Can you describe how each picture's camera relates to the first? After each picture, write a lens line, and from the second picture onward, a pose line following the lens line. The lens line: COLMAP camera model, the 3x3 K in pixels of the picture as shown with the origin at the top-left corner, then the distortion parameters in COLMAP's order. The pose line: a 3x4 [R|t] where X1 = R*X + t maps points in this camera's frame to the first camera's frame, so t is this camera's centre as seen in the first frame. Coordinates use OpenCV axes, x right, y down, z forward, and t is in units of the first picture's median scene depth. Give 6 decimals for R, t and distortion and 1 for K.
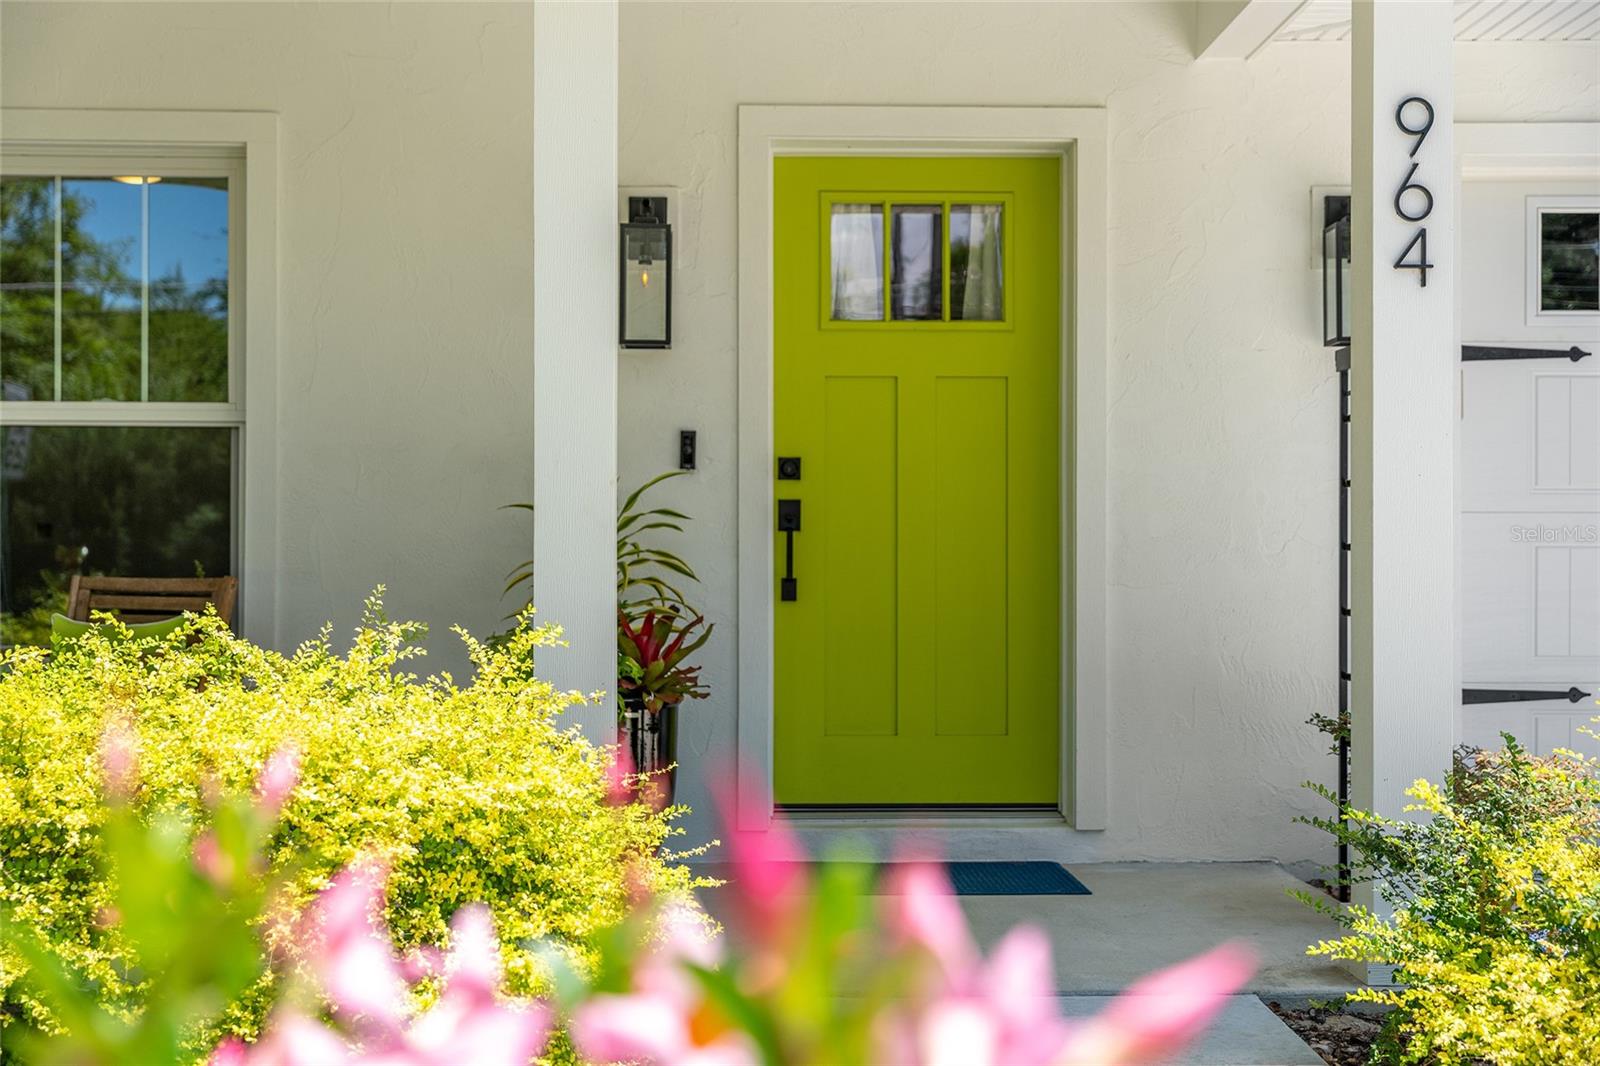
lens RADIAL K [[2168.9, 0, 784.4], [0, 2168.9, 571.5], [0, 0, 1]] dist [0.027654, 0.000000]
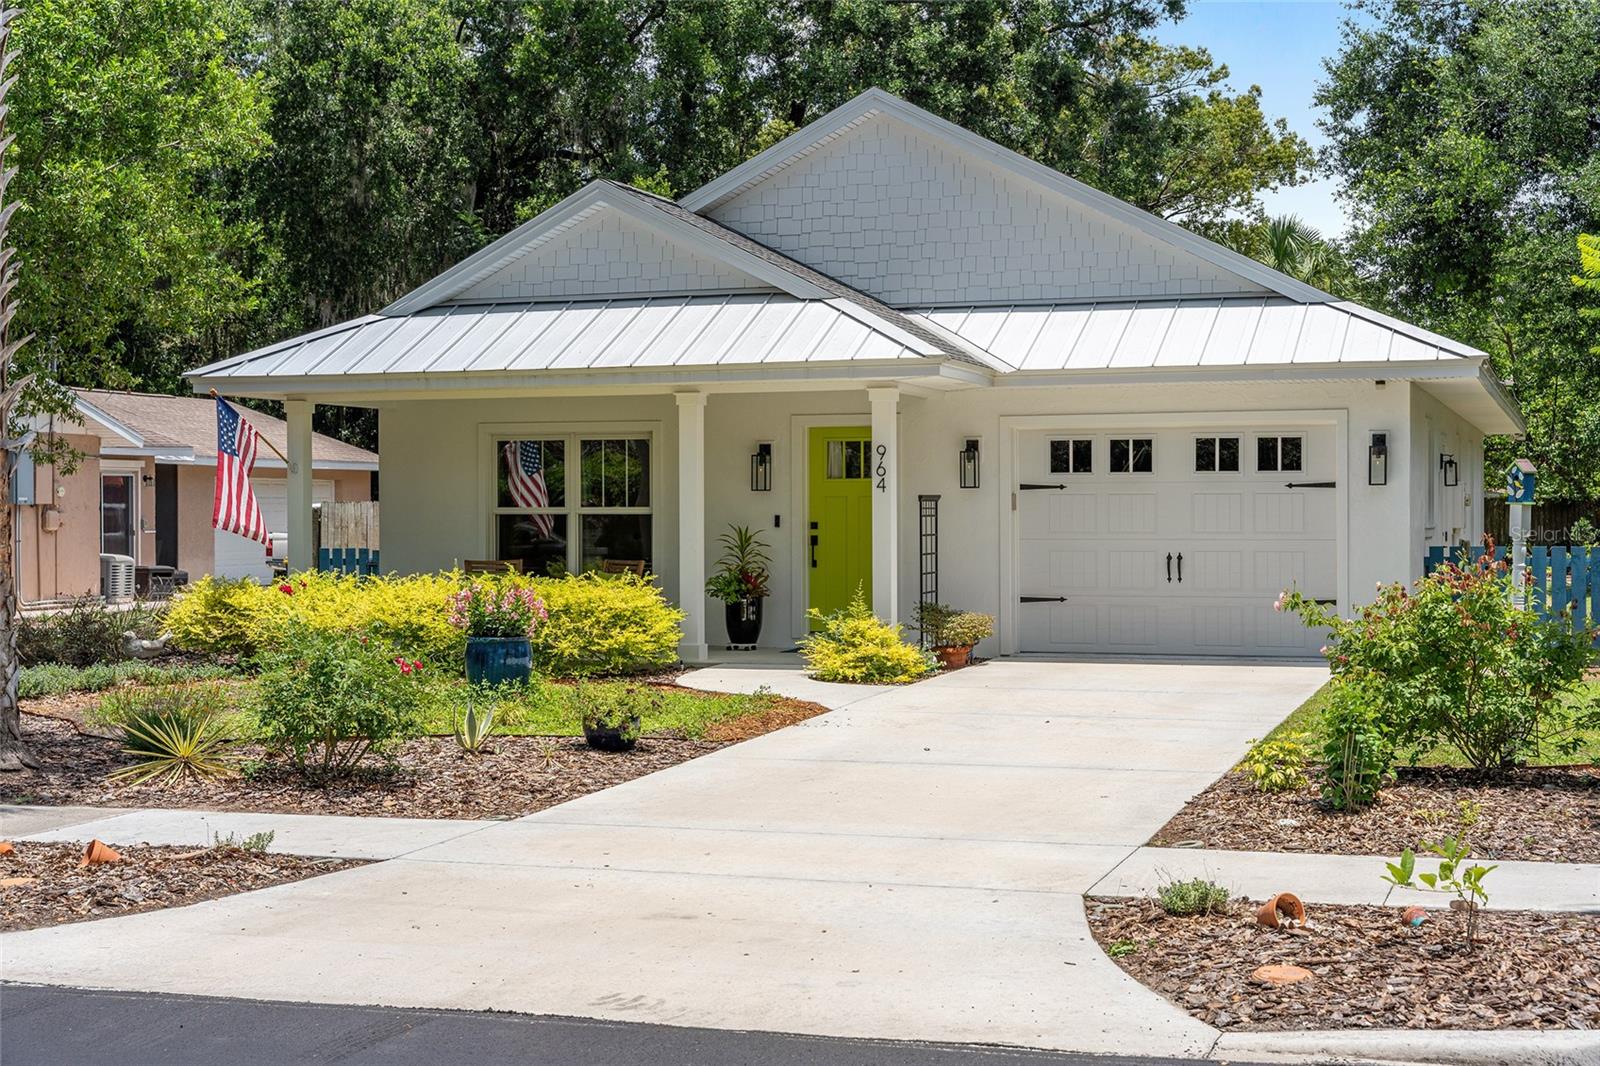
lens RADIAL K [[2302.5, 0, 801.1], [0, 2302.5, 534.6], [0, 0, 1]] dist [0.025746, 0.000000]
pose [[0.936006, -0.000496, -0.351985, 1.252185], [0.003721, 0.999957, 0.008487, -0.067593], [0.351966, -0.009254, 0.935967, -2.311030]]
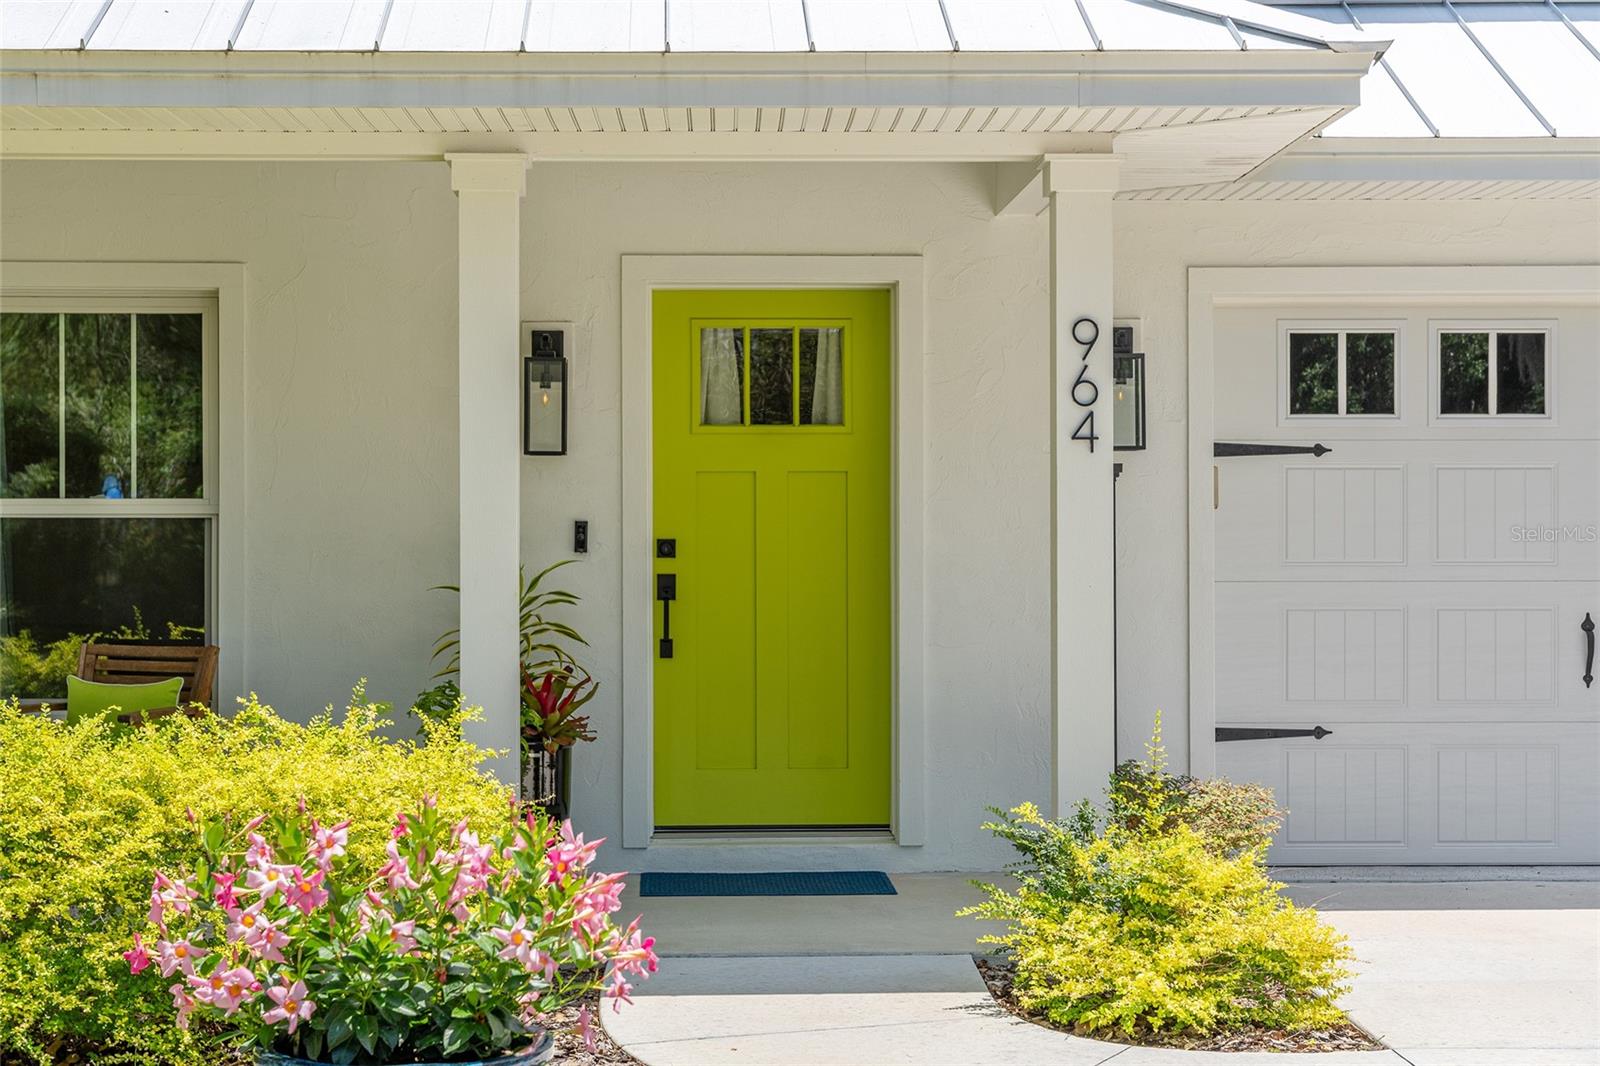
lens RADIAL K [[2936.1, 0, 808.6], [0, 2936.1, 529.6], [0, 0, 1]] dist [0.070398, 0.000000]
pose [[0.999907, -0.003139, 0.013297, 0.064049], [0.003137, 0.999995, 0.000194, -0.062064], [-0.013298, -0.000152, 0.999912, -0.682517]]
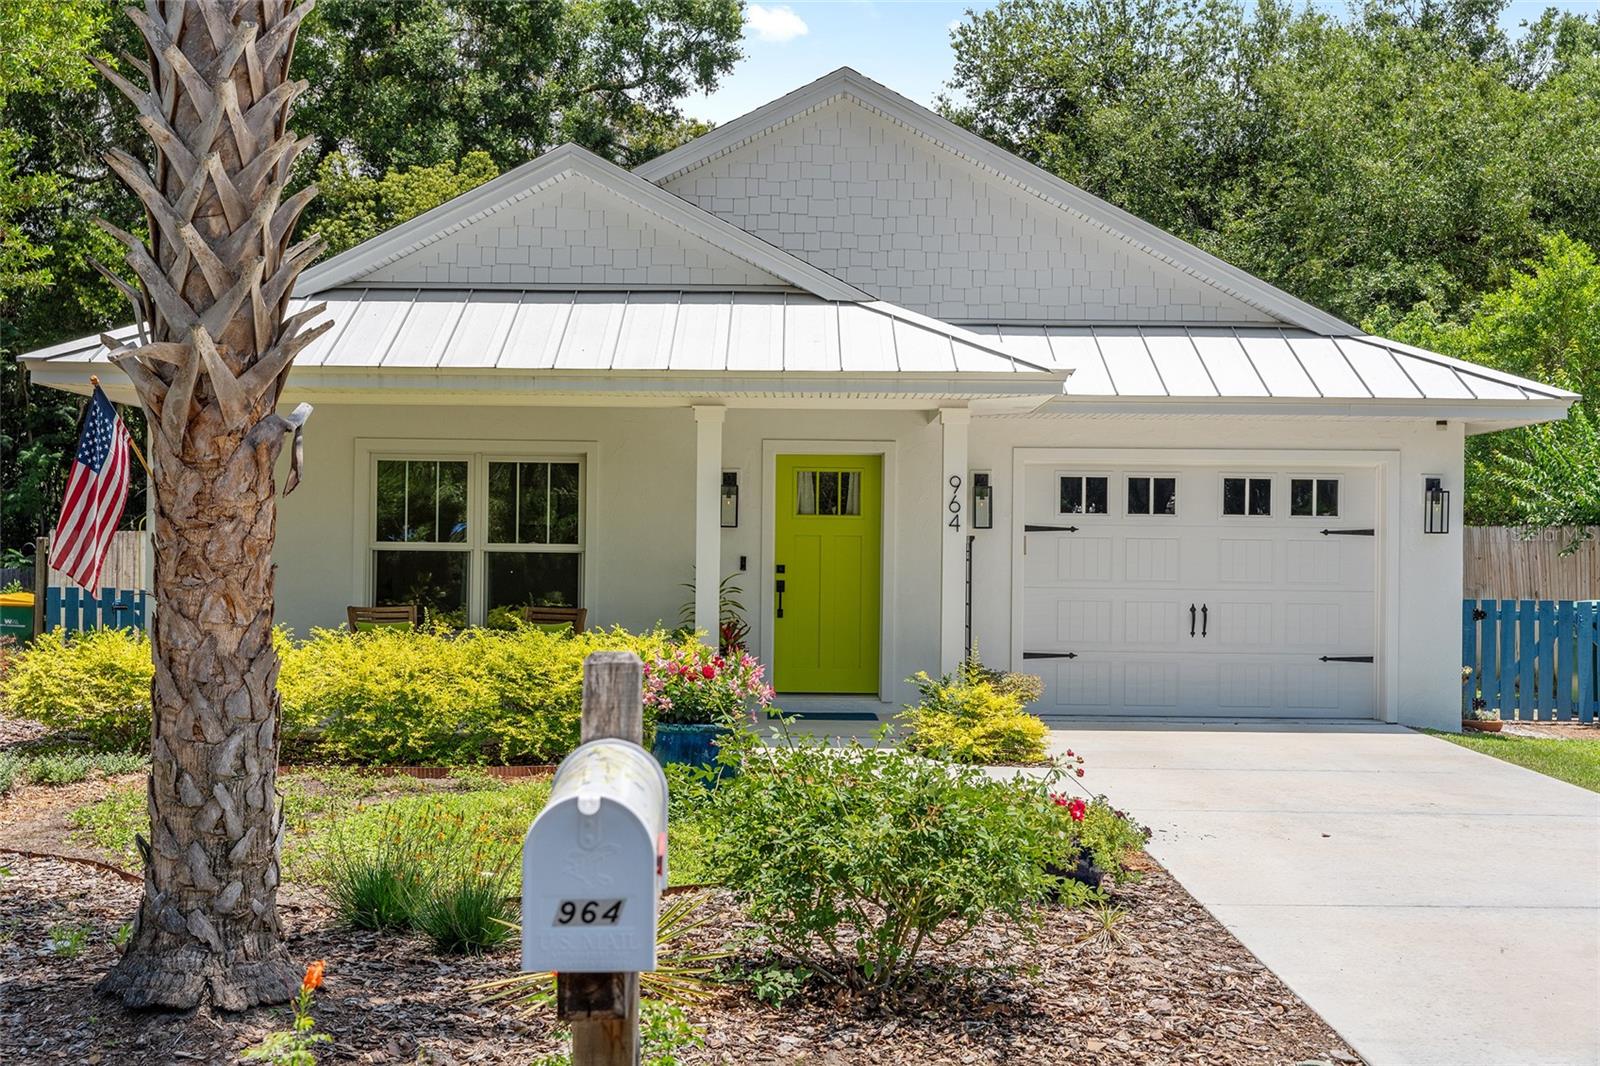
lens RADIAL K [[1982.8, 0, 801.4], [0, 1982.8, 535.1], [0, 0, 1]] dist [0.028960, 0.000000]
pose [[0.999633, 0.010246, -0.025083, 0.096549], [-0.010509, 0.999891, -0.010395, -0.068873], [0.024974, 0.010655, 0.999631, -1.593884]]
